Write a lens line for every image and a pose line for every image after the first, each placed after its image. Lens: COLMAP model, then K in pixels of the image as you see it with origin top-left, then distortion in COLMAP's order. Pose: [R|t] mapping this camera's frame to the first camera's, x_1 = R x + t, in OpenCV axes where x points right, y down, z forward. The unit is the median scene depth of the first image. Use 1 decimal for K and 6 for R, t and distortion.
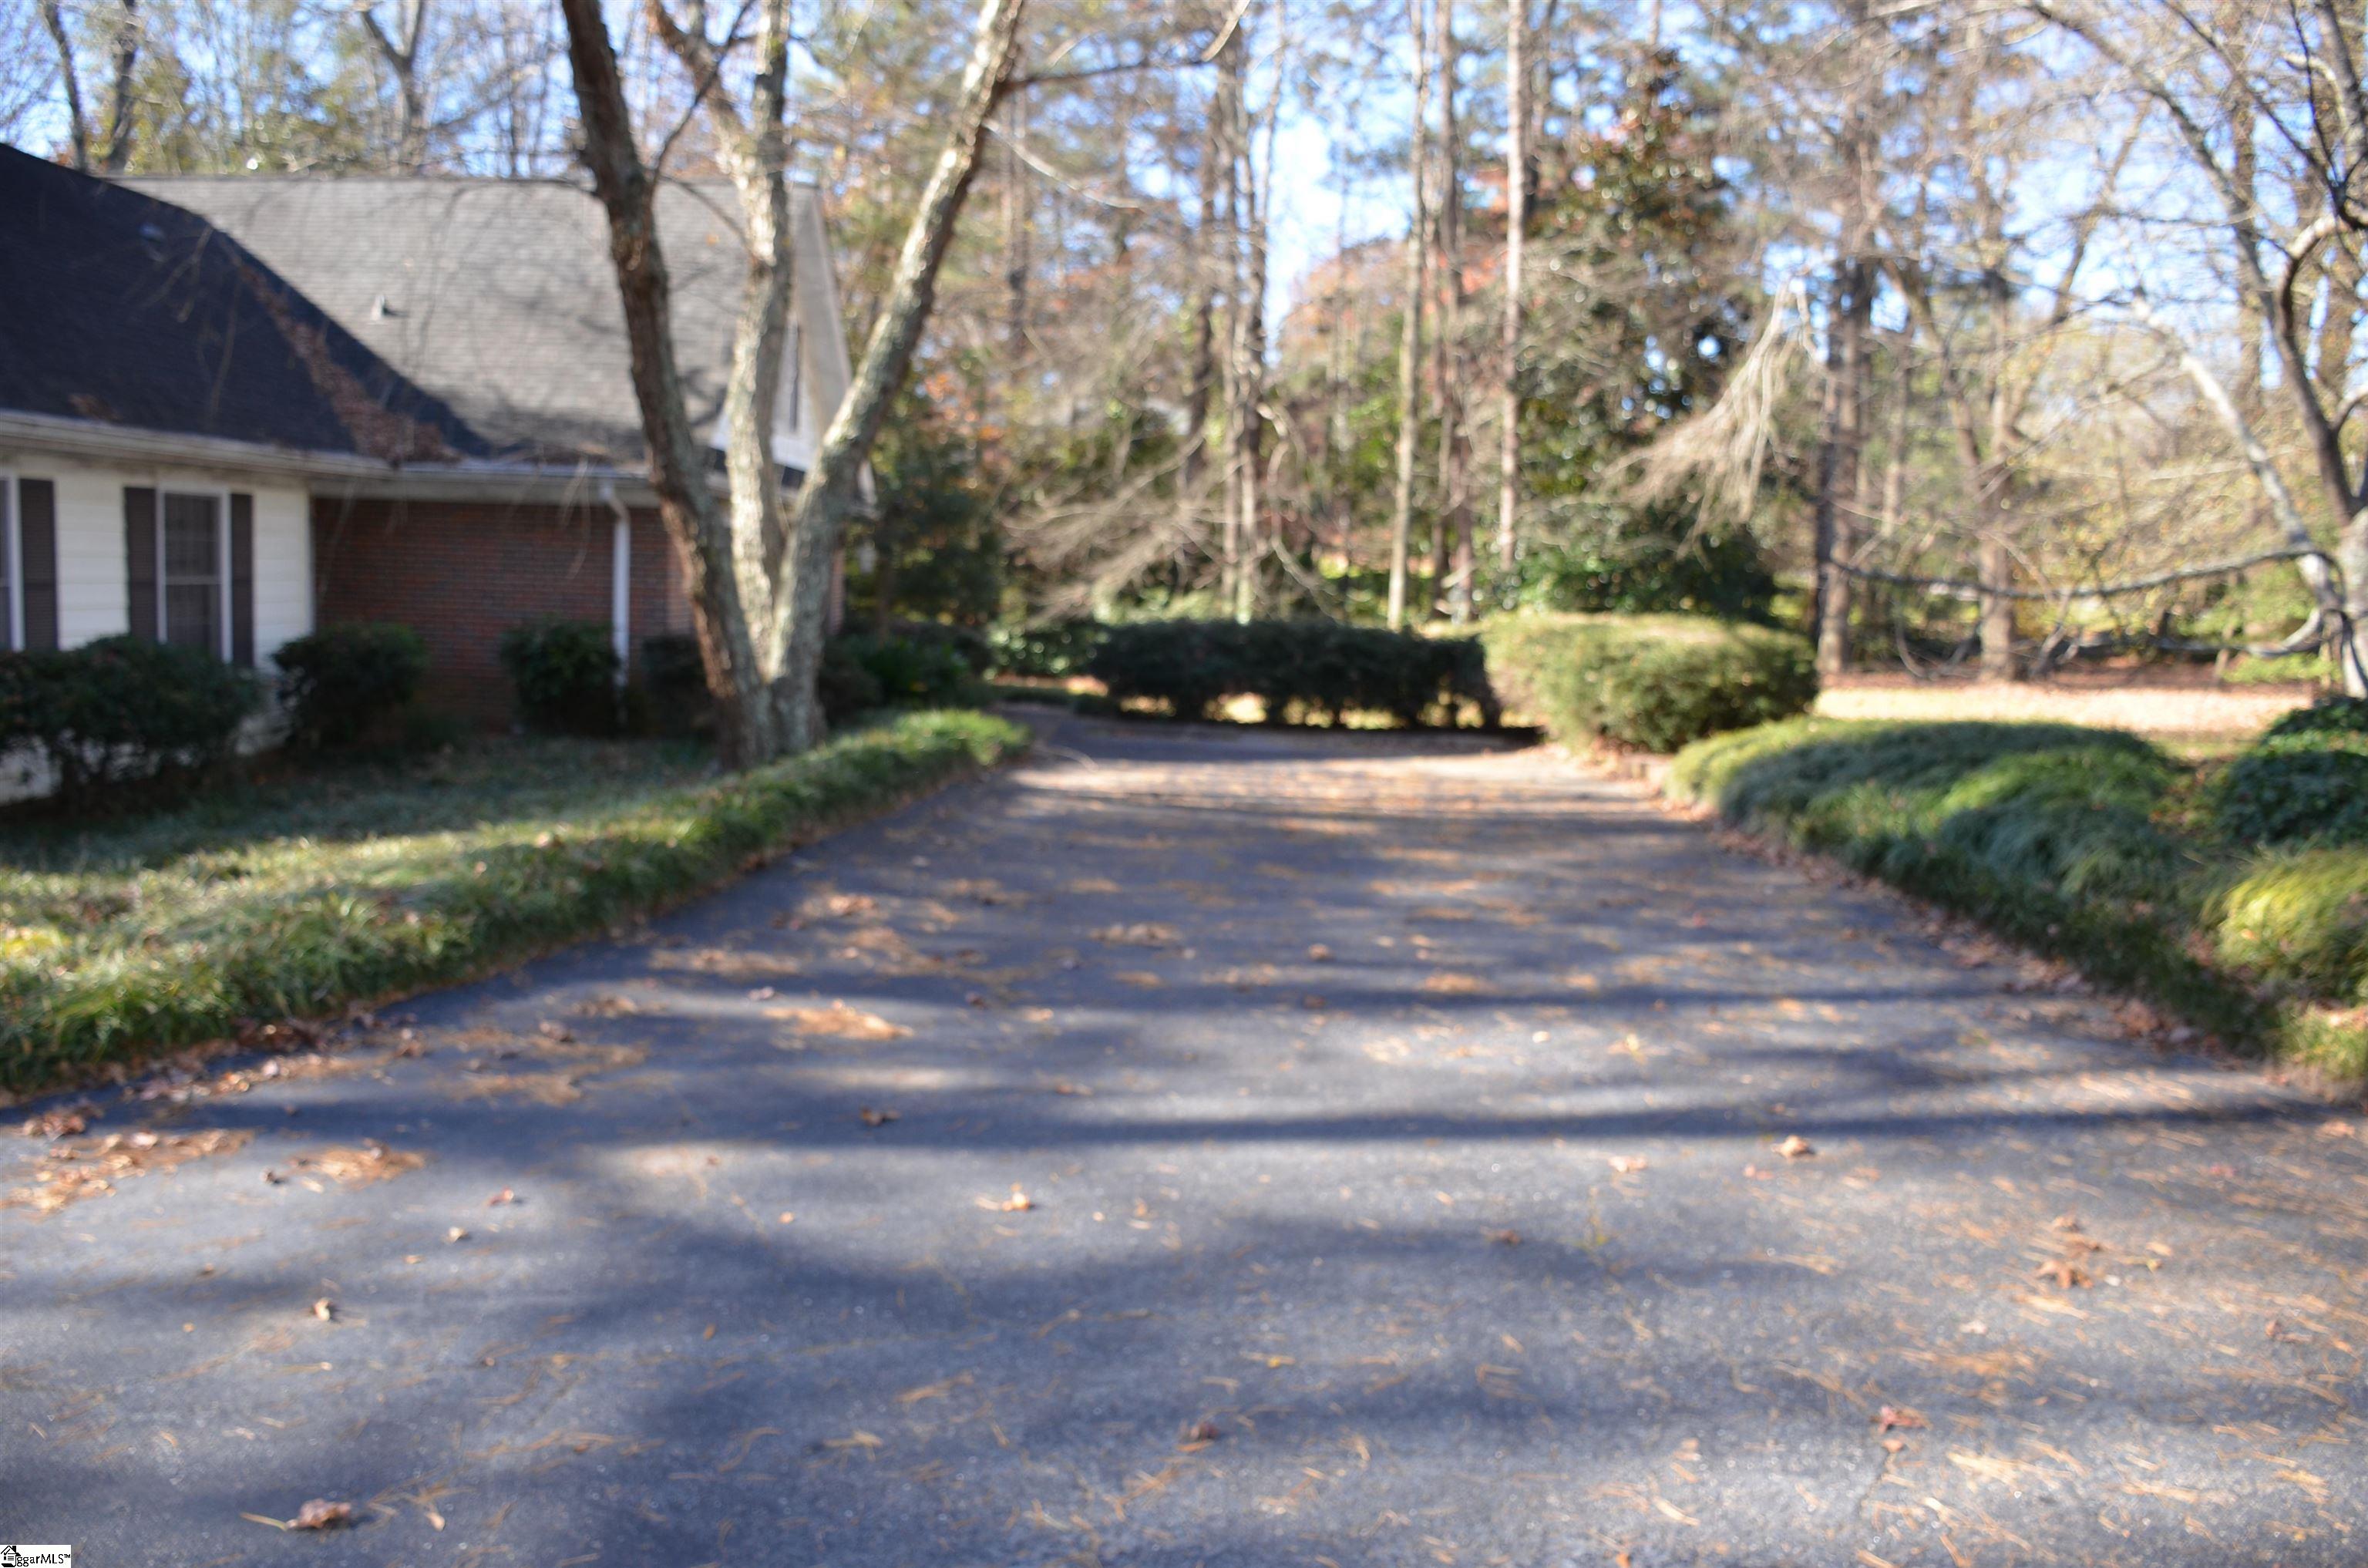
lens RADIAL K [[1881.0, 0, 1170.9], [0, 1881.0, 798.3], [0, 0, 1]] dist [-0.145116, 0.113157]
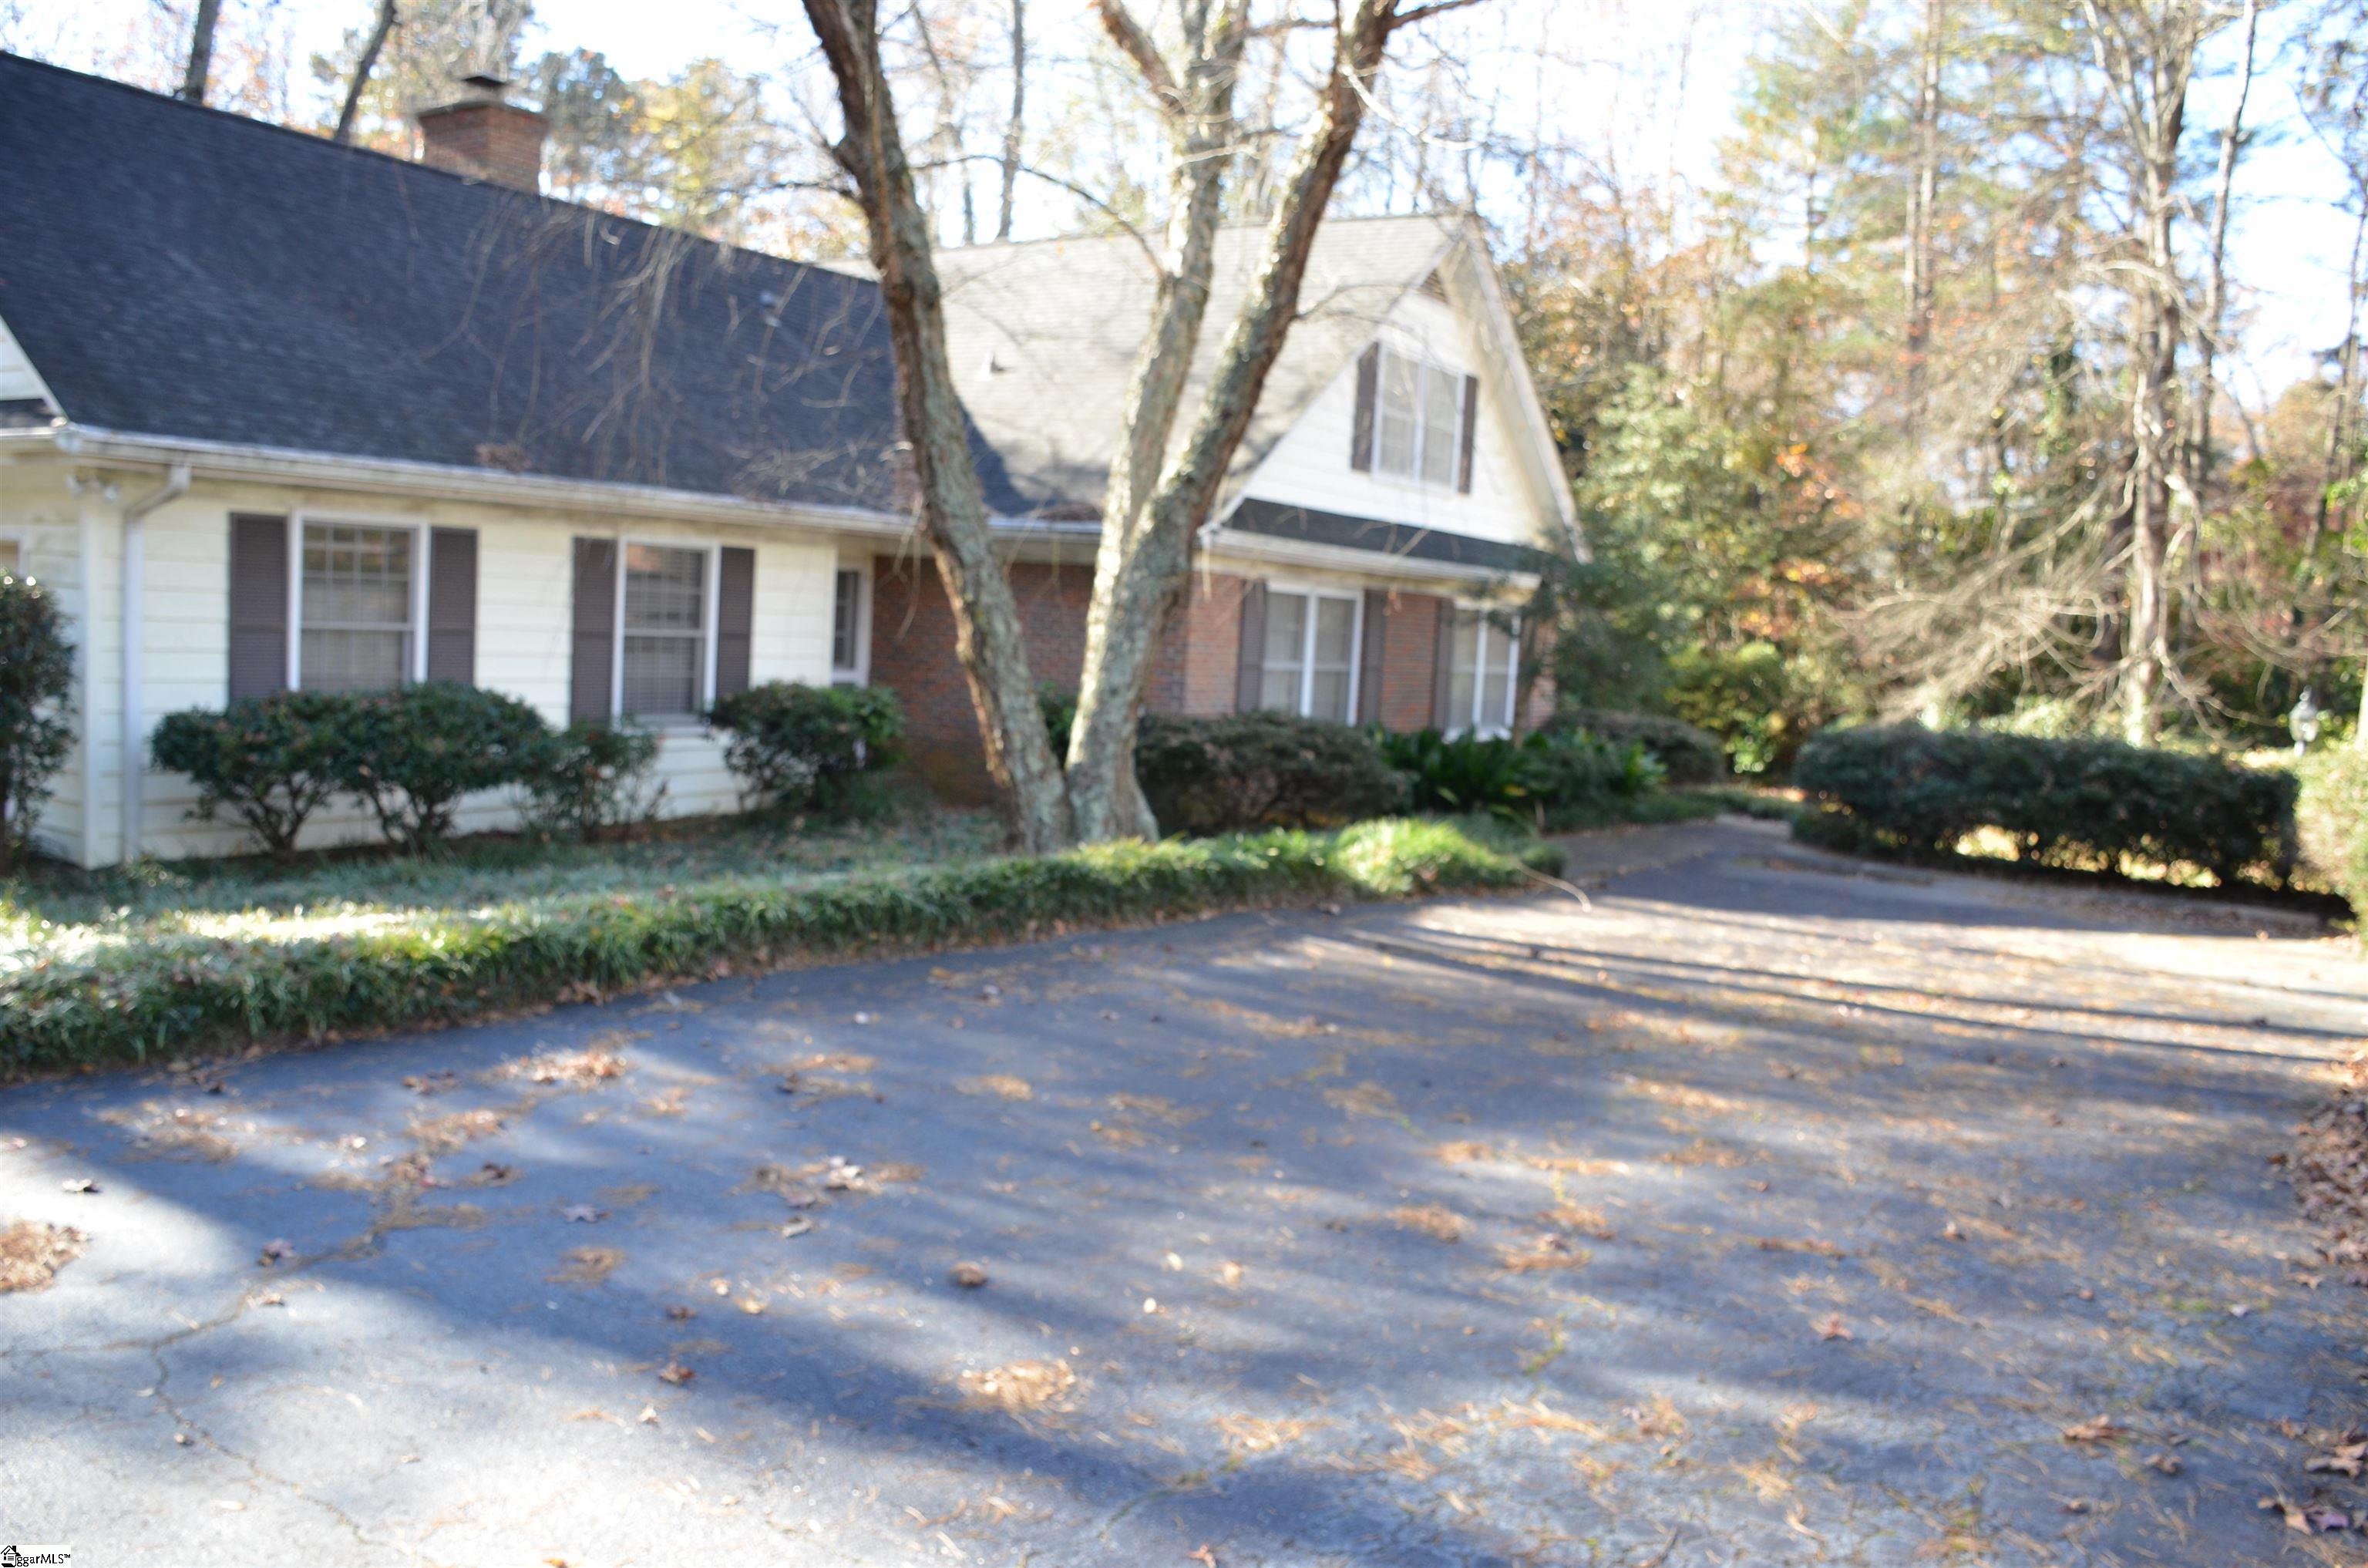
lens RADIAL K [[1881.0, 0, 1170.9], [0, 1881.0, 798.3], [0, 0, 1]] dist [-0.145116, 0.113157]
pose [[0.854424, 0.063115, -0.515729, 0.193711], [-0.088988, 0.995704, -0.025575, -0.024814], [0.511899, 0.067745, 0.856370, 0.239406]]
